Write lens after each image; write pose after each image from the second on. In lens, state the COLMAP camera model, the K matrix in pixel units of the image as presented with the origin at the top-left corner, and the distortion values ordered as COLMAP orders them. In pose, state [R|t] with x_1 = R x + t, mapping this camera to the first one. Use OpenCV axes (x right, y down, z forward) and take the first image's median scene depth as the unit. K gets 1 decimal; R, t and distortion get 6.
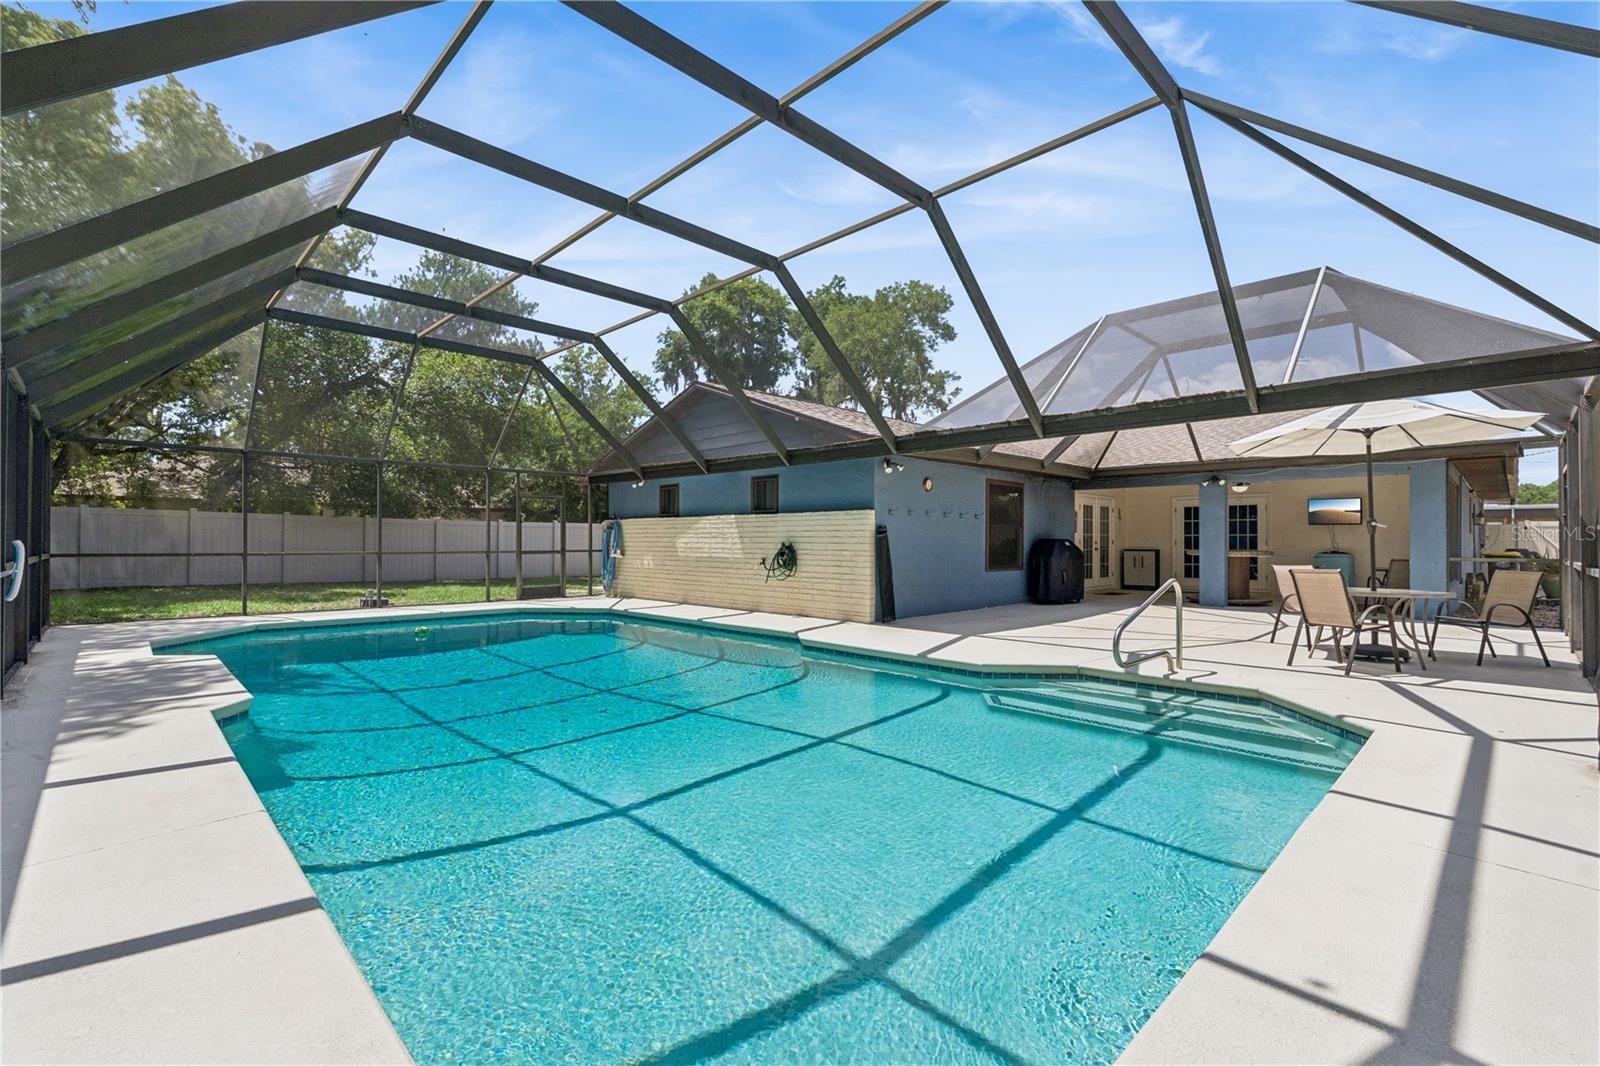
lens RADIAL K [[712.1, 0, 796.8], [0, 712.1, 531.8], [0, 0, 1]] dist [-0.003004, -0.000800]
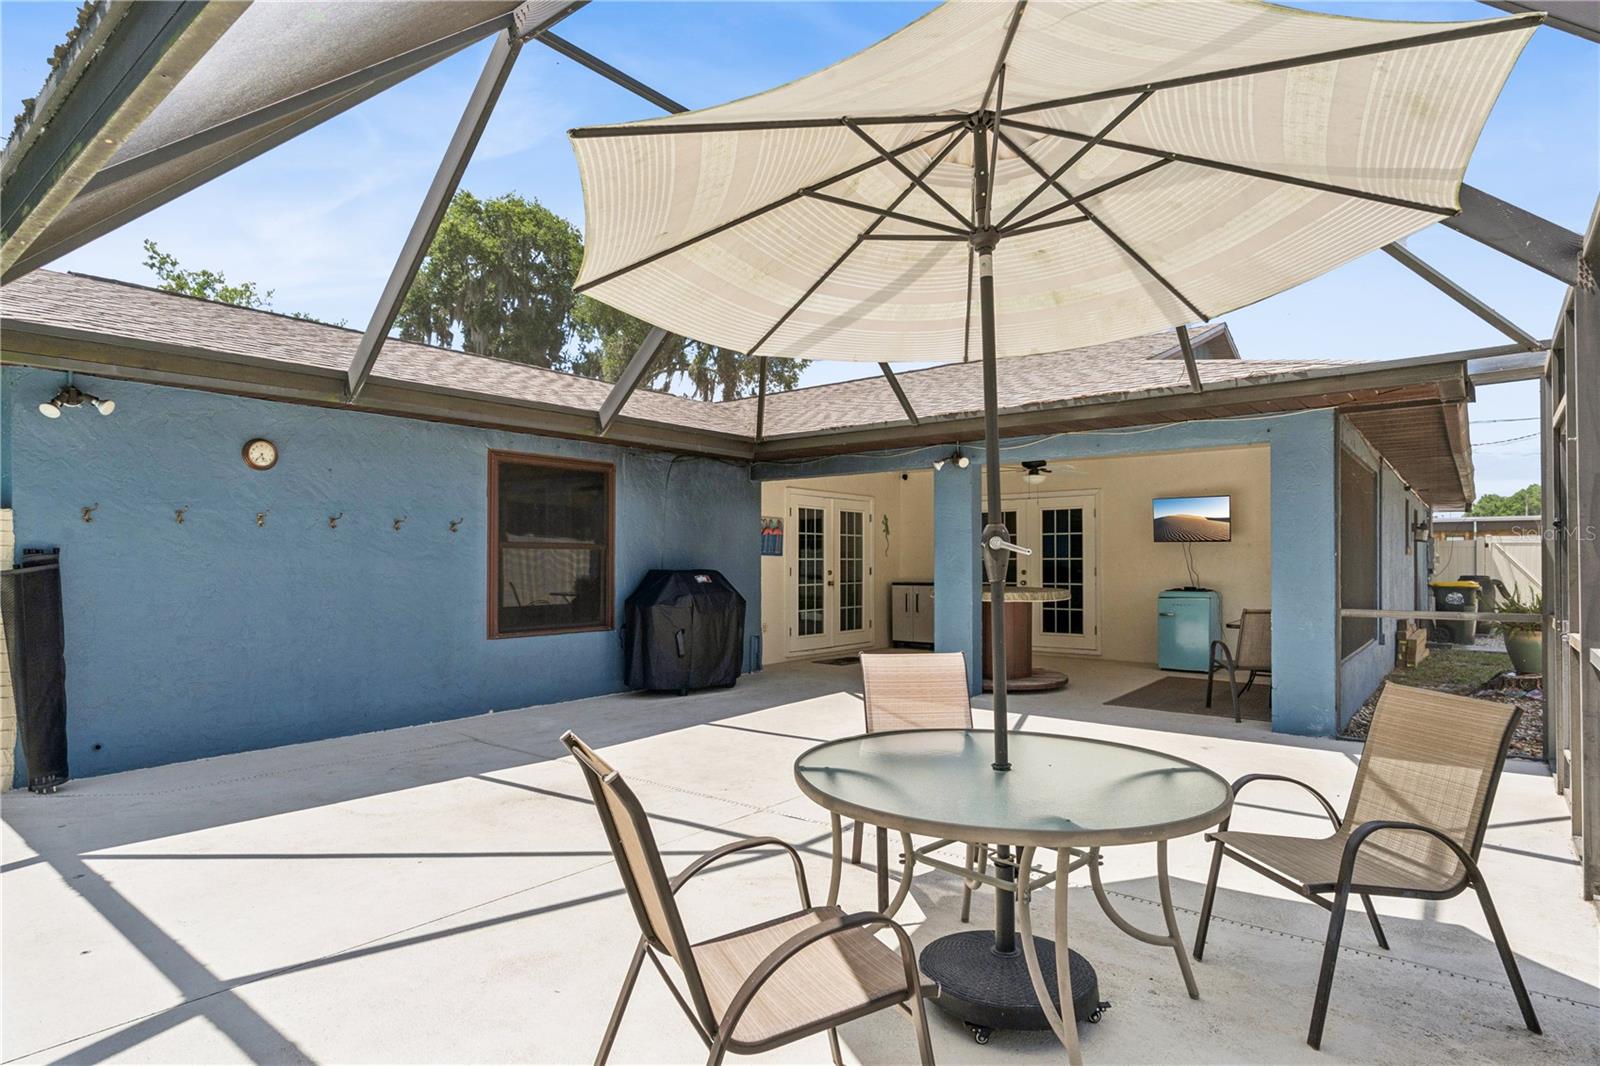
lens RADIAL K [[851.7, 0, 796.7], [0, 851.7, 556.6], [0, 0, 1]] dist [-0.006850, -0.000219]
pose [[0.993528, -0.003403, 0.113532, 0.344947], [0.002395, 0.999957, 0.009010, -0.004848], [-0.113558, -0.008680, 0.993493, 0.330758]]
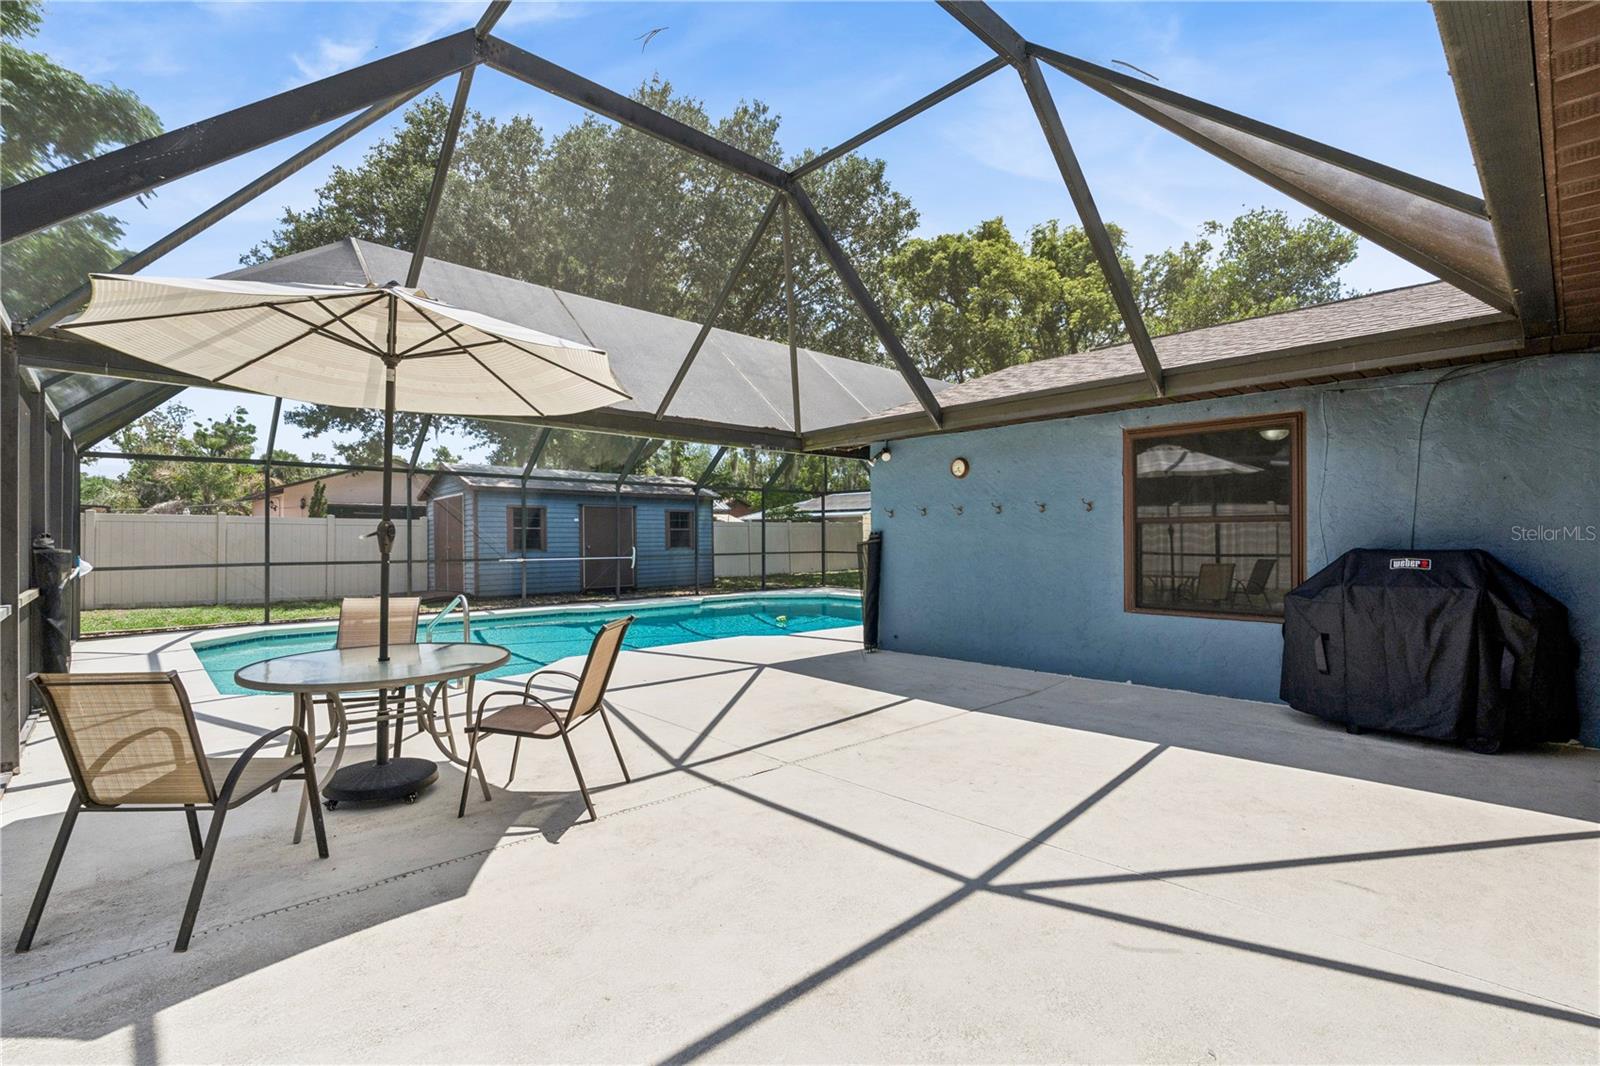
lens RADIAL K [[712.1, 0, 794.2], [0, 712.1, 534.2], [0, 0, 1]] dist [-0.003004, -0.000800]
pose [[-0.009008, -0.009018, -0.999919, 0.659186], [0.019358, 0.999770, -0.009191, 0.000207], [0.999772, -0.019439, -0.008831, 0.648231]]
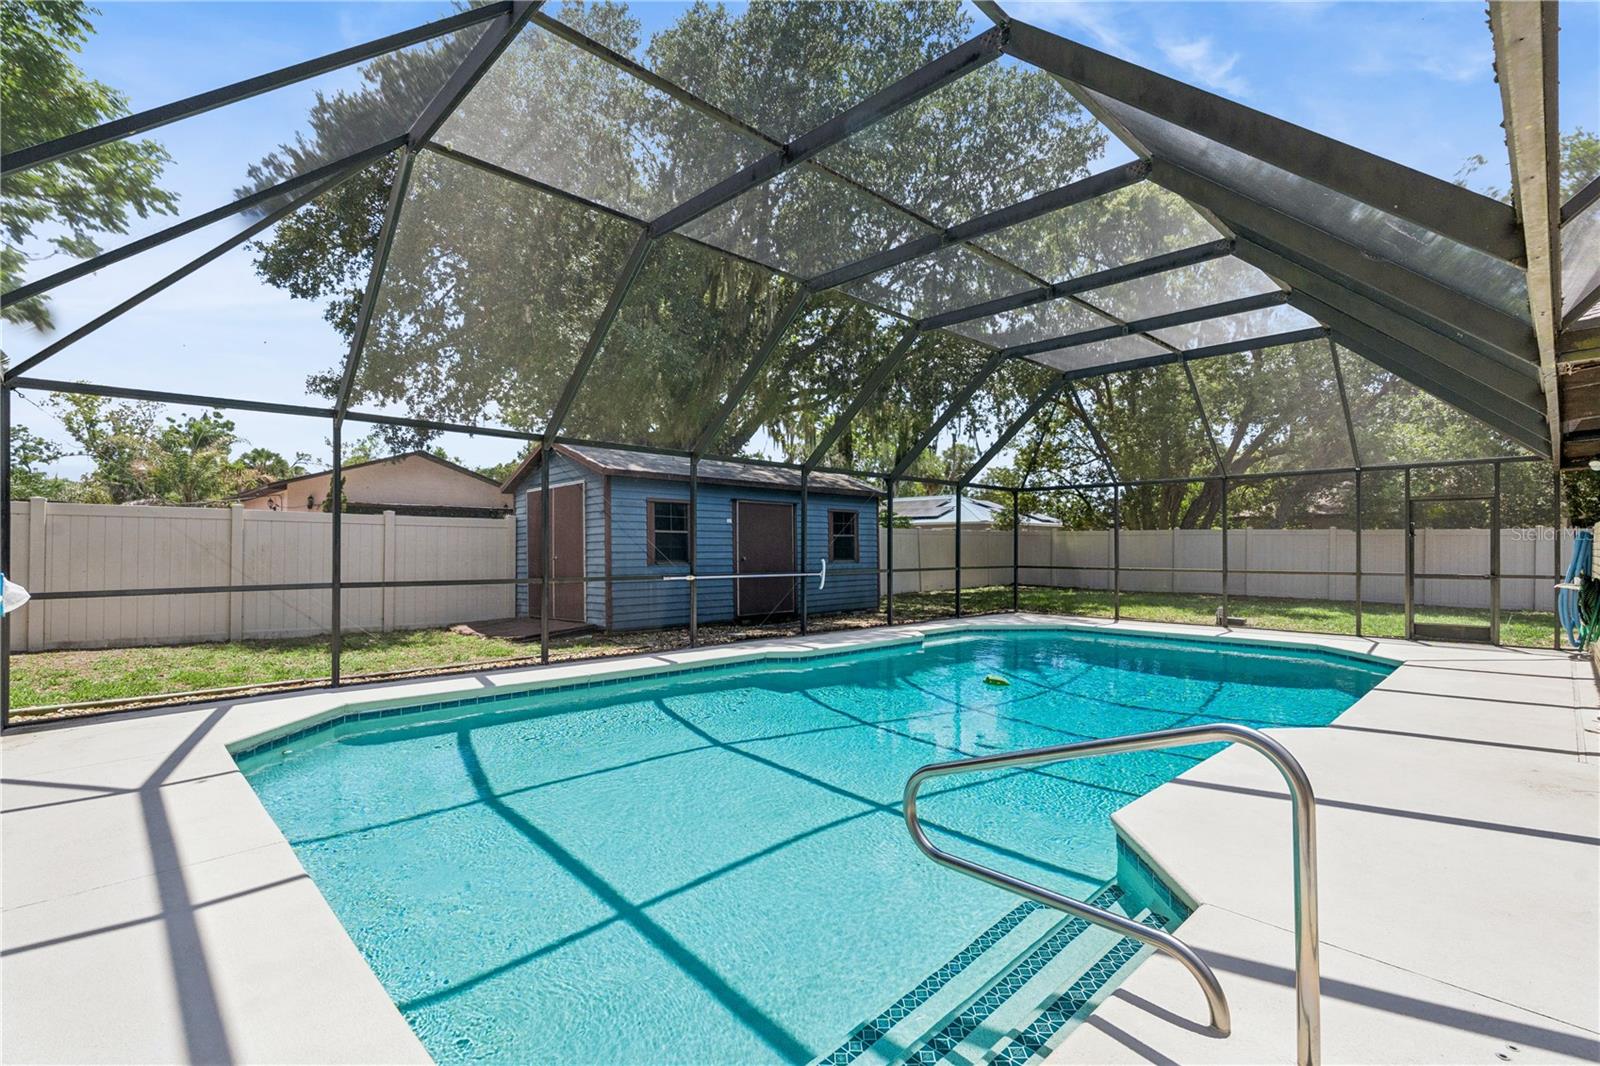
lens RADIAL K [[741.9, 0, 805.4], [0, 741.9, 543.6], [0, 0, 1]] dist [-0.001994, -0.000674]
pose [[0.004797, -0.009988, -0.999939, 0.587172], [0.014245, 0.999849, -0.009919, -0.000814], [0.999887, -0.014197, 0.004939, 0.578038]]
